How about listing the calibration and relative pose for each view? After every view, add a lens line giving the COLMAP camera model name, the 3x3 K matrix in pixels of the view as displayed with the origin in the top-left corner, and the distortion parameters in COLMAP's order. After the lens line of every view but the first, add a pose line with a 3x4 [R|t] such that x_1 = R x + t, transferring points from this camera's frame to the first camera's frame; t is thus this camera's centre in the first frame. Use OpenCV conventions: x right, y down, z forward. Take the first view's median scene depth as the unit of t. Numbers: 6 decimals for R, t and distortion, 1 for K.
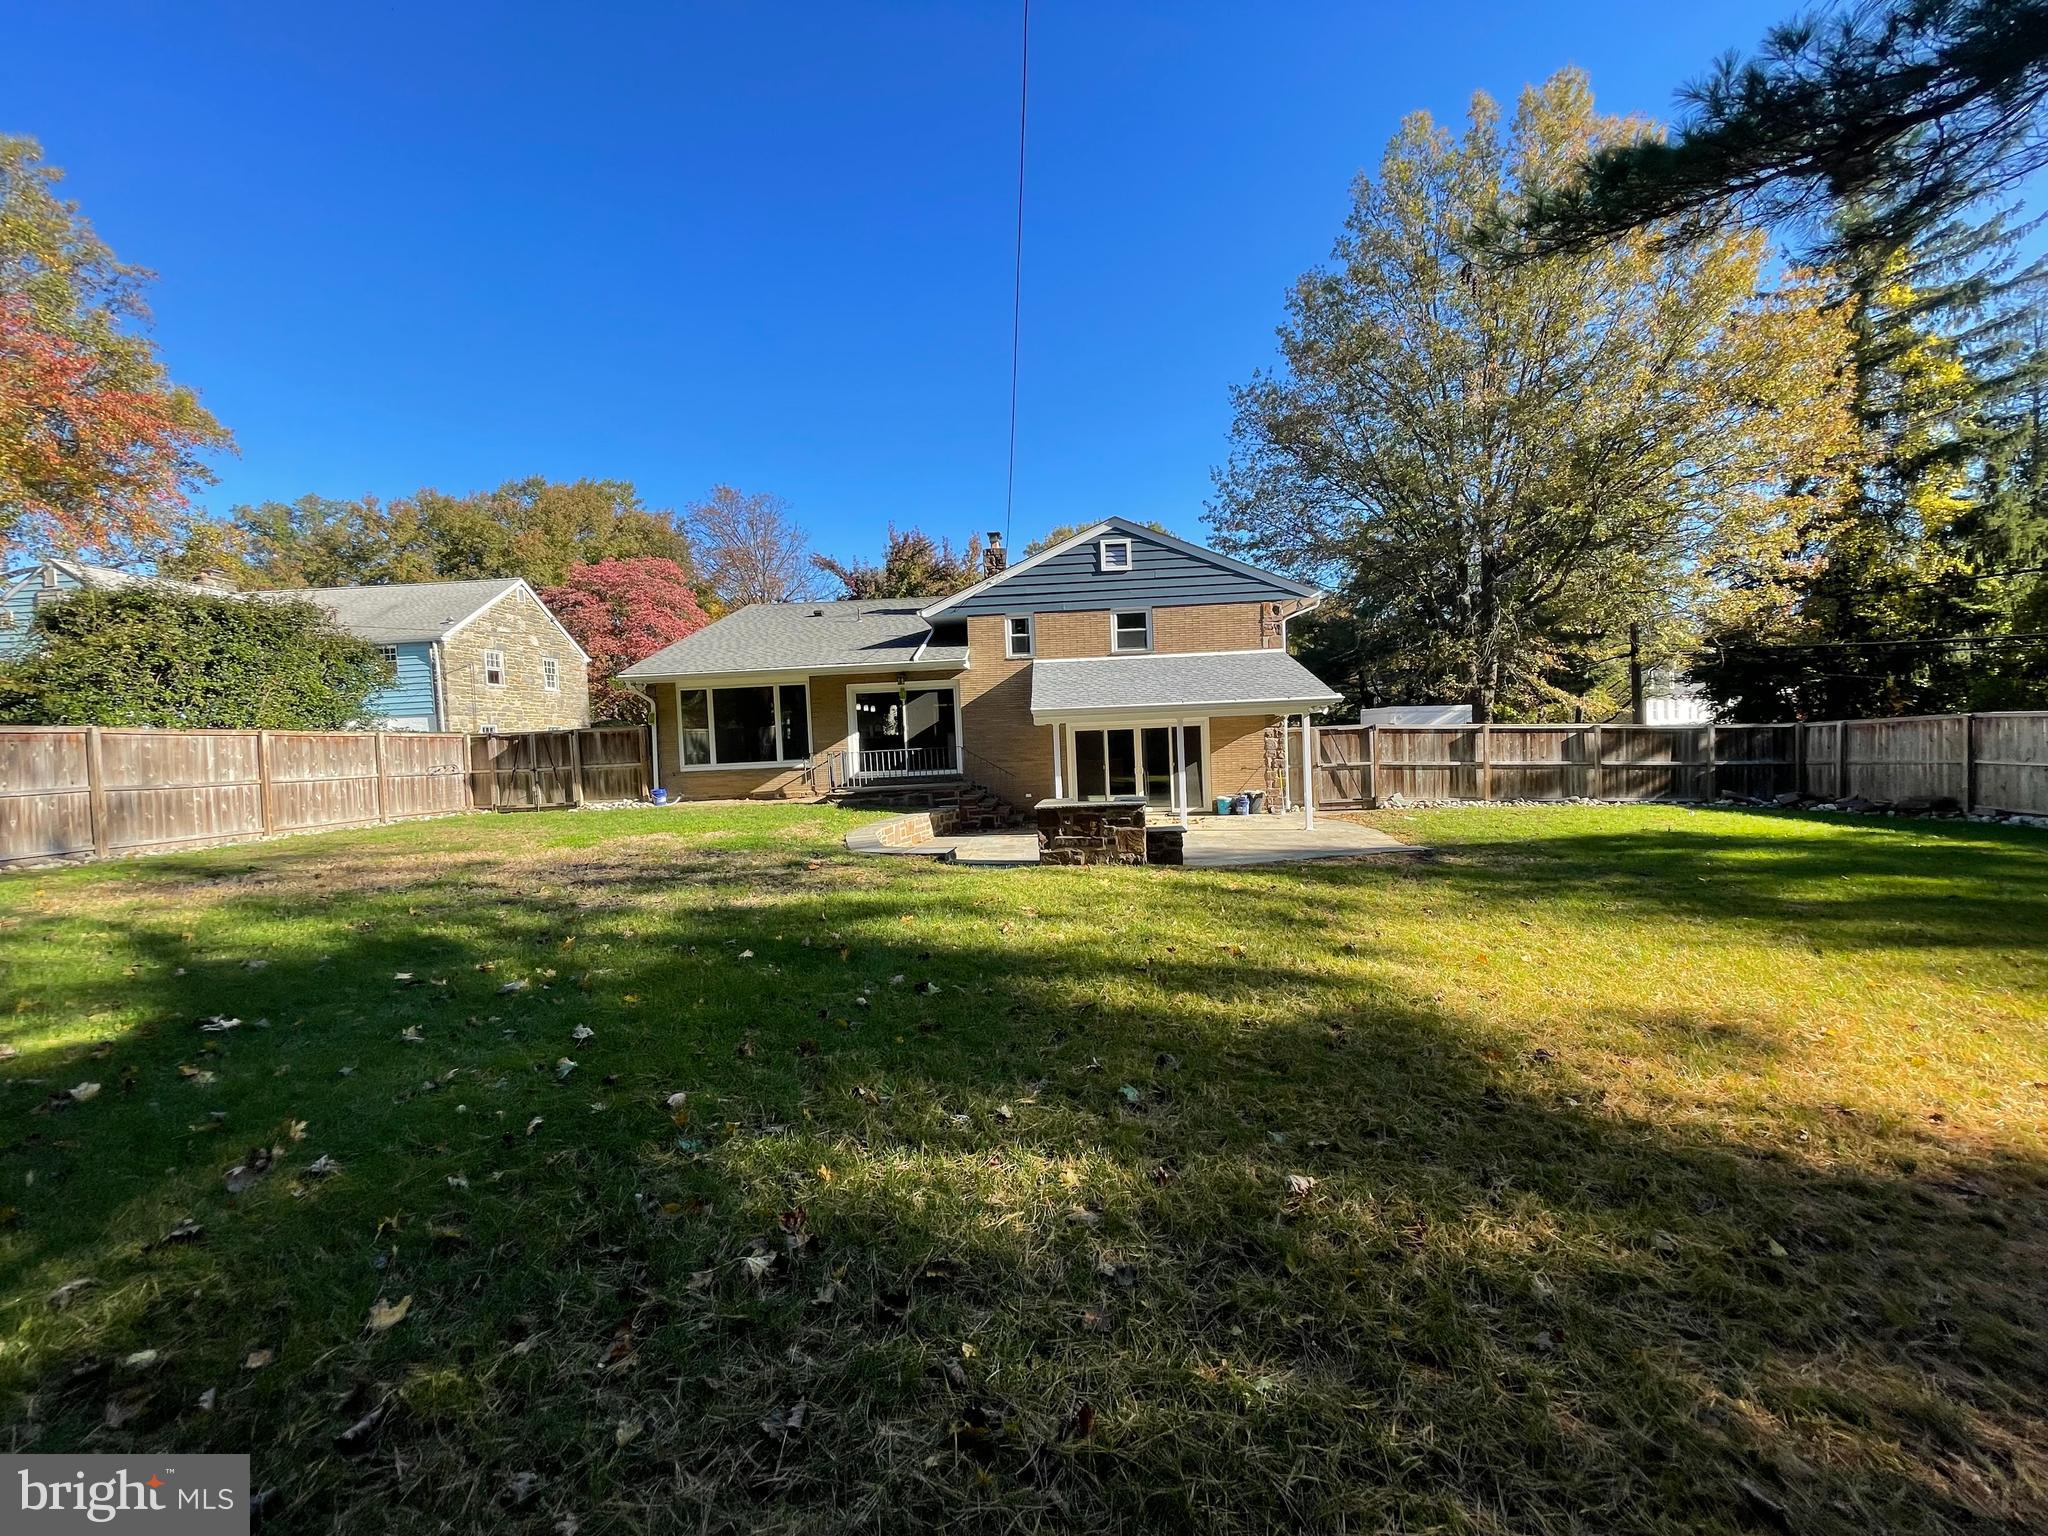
lens RADIAL K [[831.9, 0, 1023.8], [0, 831.9, 761.6], [0, 0, 1]] dist [-0.002358, -0.000607]
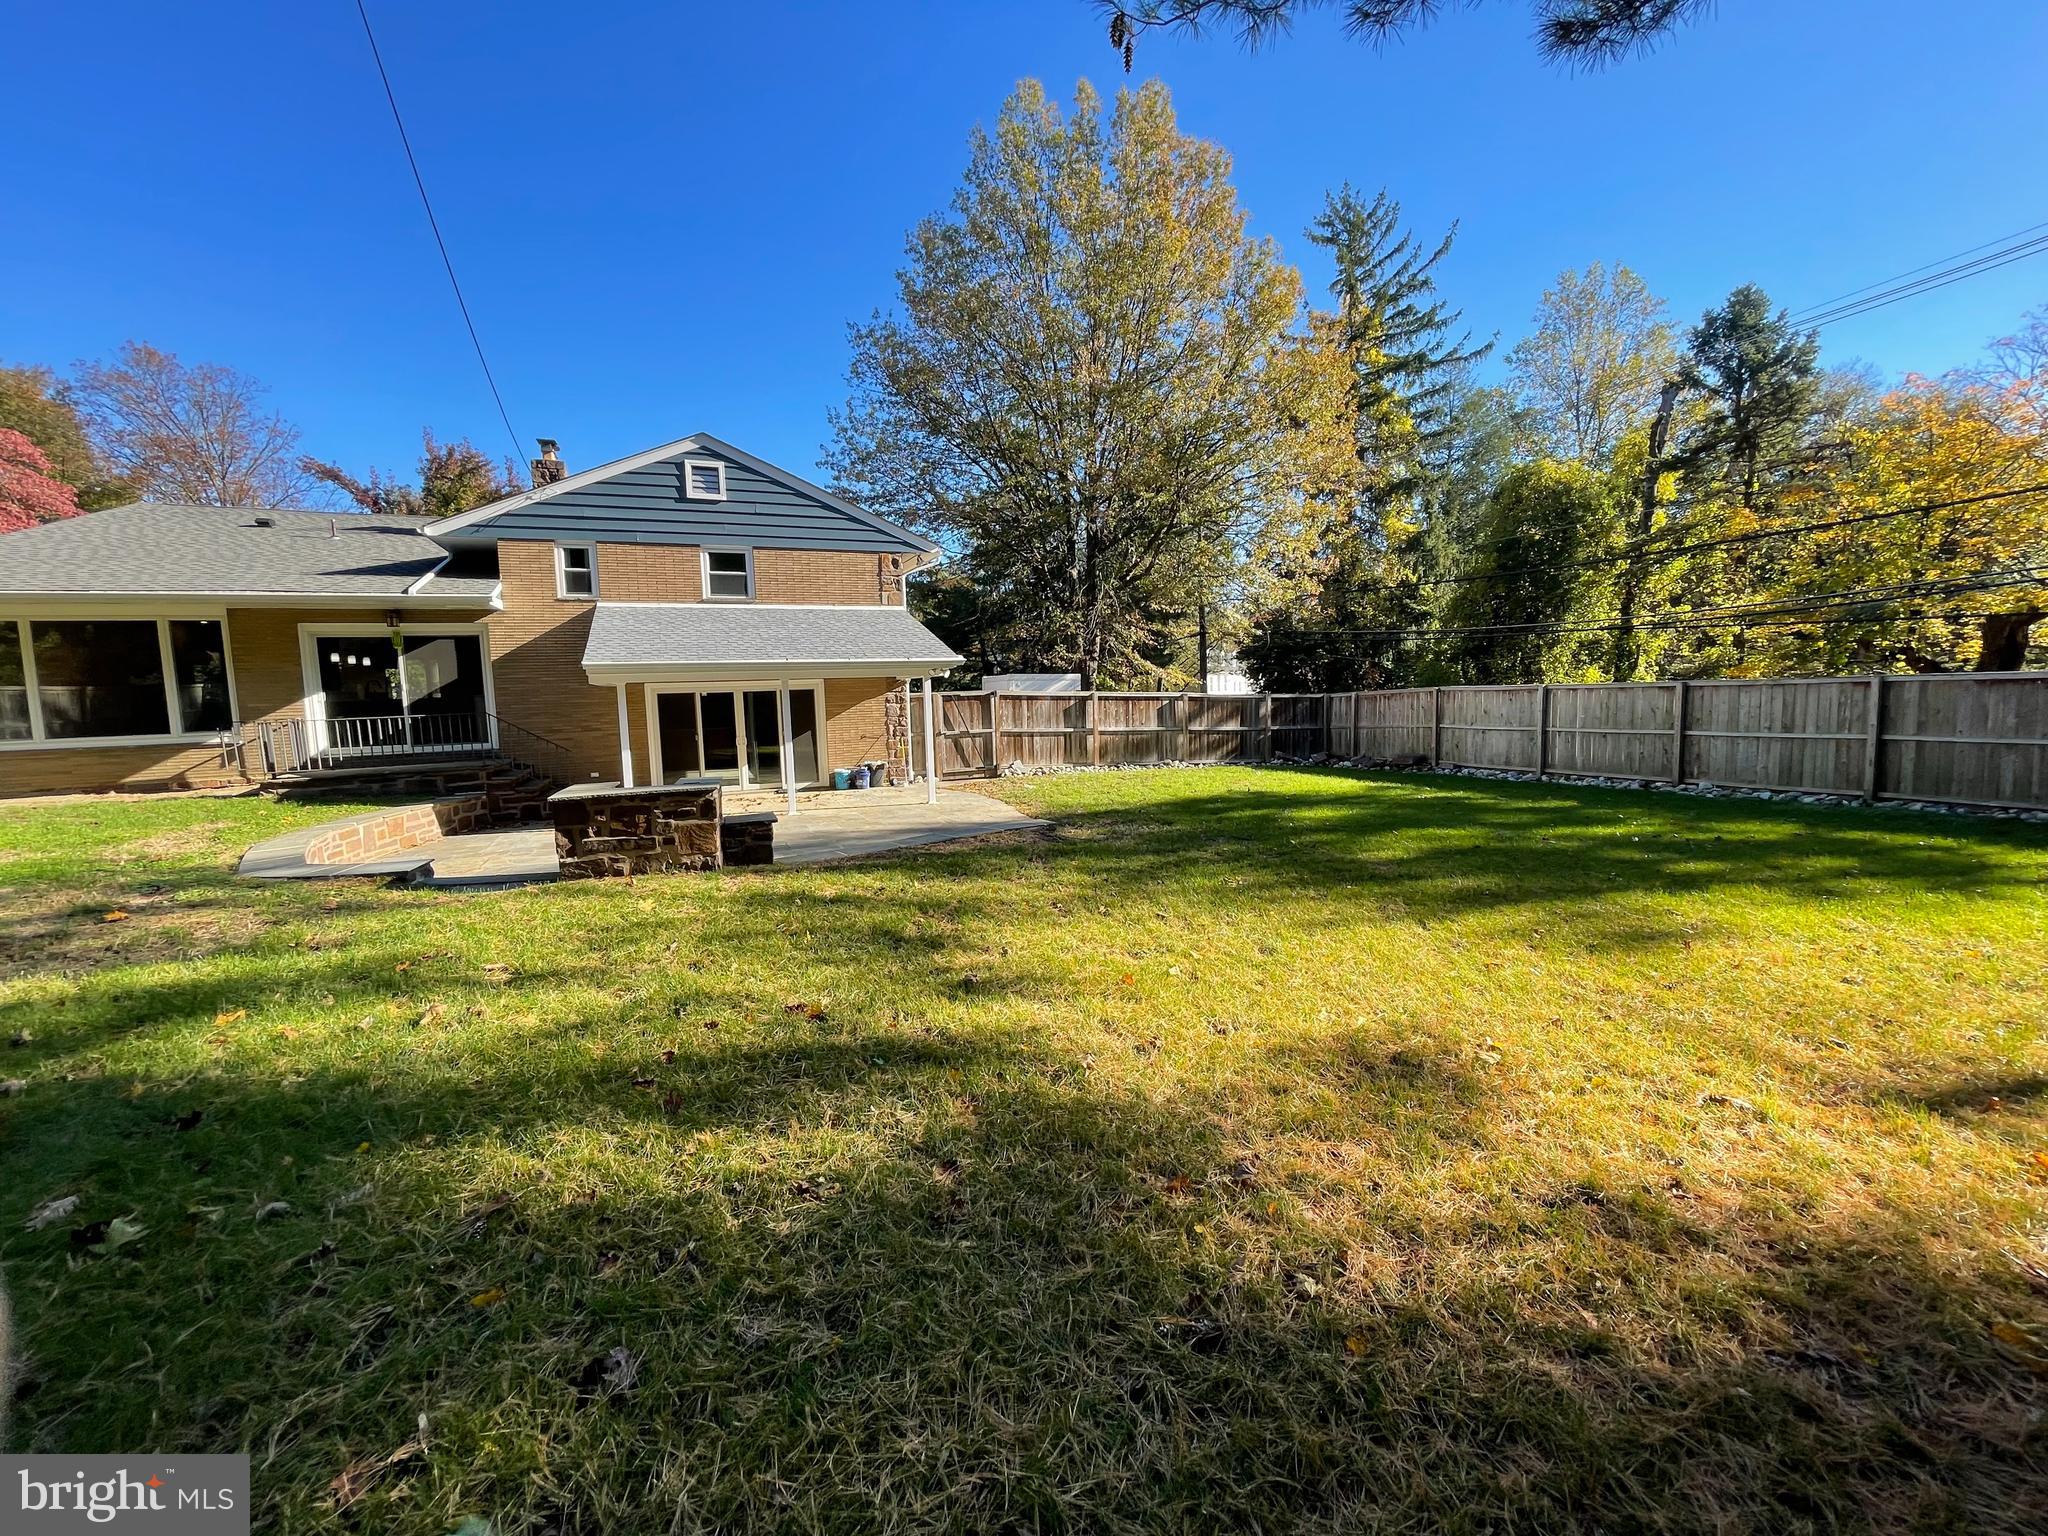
lens RADIAL K [[825.0, 0, 1026.0], [0, 825.0, 760.6], [0, 0, 1]] dist [0.000418, -0.000200]
pose [[0.905954, -0.022985, 0.422752, 0.044782], [0.007009, 0.999203, 0.039306, -0.000513], [-0.423318, -0.032646, 0.905393, 0.110442]]
